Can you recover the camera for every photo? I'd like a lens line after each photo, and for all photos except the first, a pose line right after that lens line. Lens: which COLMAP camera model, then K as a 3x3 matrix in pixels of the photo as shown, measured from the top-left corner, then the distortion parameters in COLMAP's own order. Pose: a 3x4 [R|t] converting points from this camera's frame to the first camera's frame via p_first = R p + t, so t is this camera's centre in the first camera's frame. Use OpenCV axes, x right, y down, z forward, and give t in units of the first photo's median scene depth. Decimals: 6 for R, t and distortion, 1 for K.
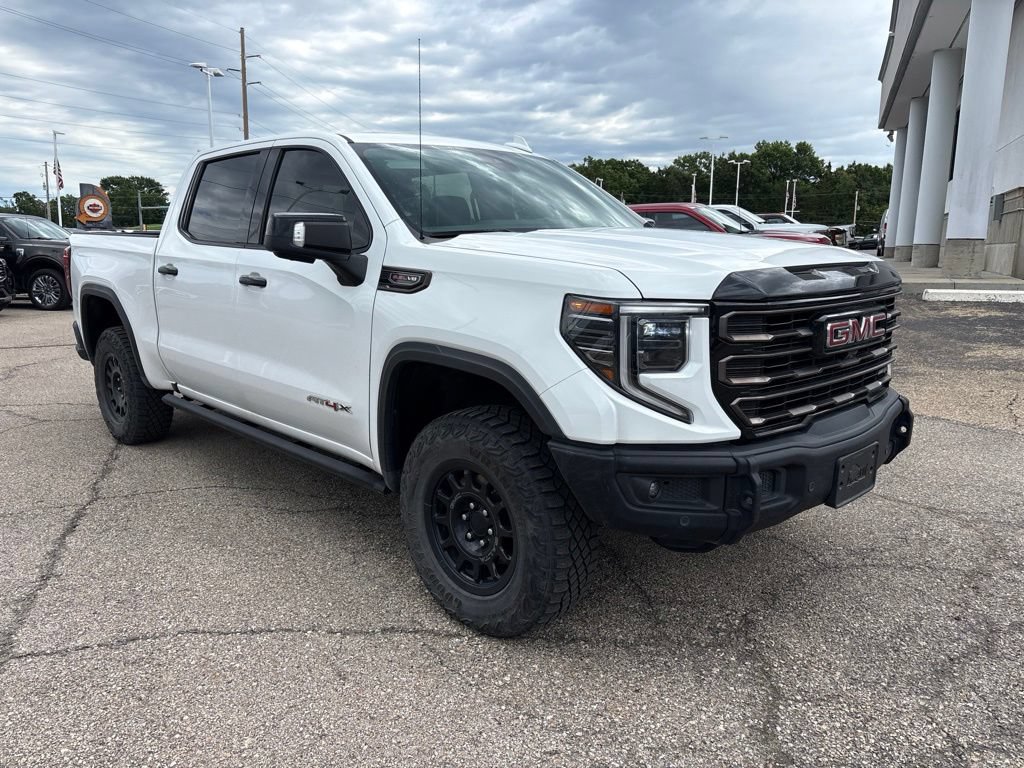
lens RADIAL K [[831.4, 0, 546.4], [0, 831.4, 401.8], [0, 0, 1]] dist [0.008762, 0.000535]
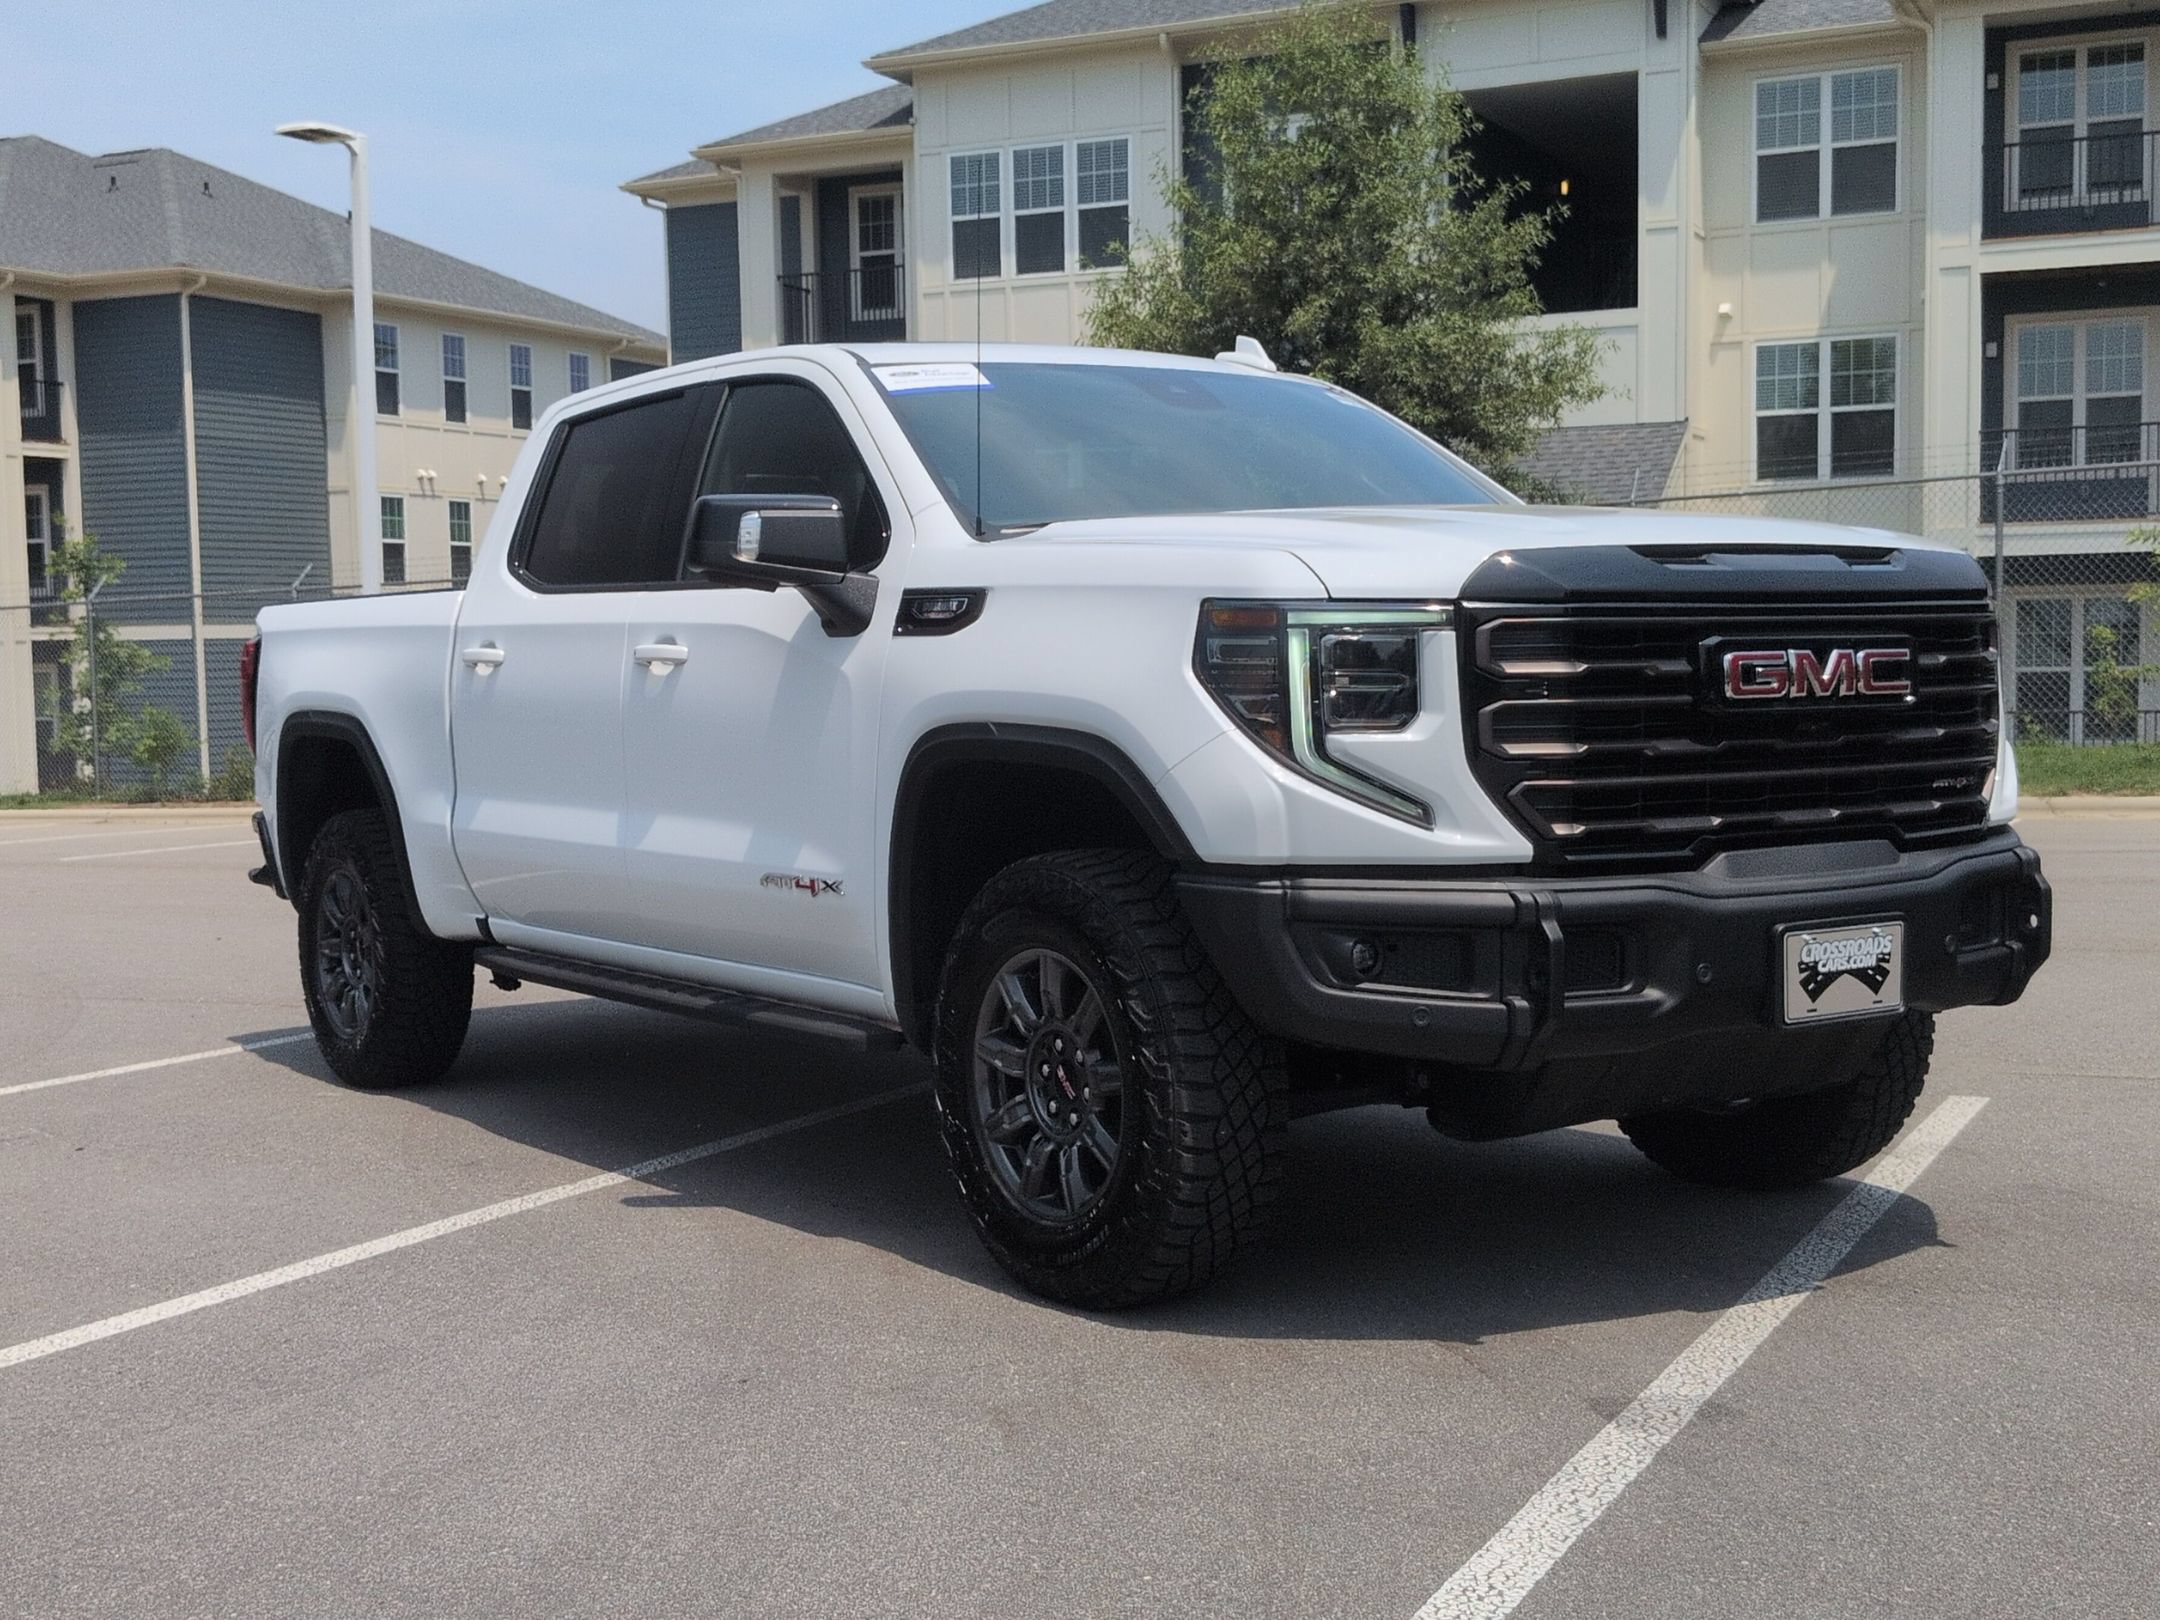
lens RADIAL K [[2798.2, 0, 1080.0], [0, 2798.2, 810.0], [0, 0, 1]] dist [-0.016681, -0.011468]
pose [[0.982405, -0.015200, -0.186142, 0.279287], [-0.012885, 0.988792, -0.148744, 0.277355], [0.186317, 0.148526, 0.971198, -0.771929]]
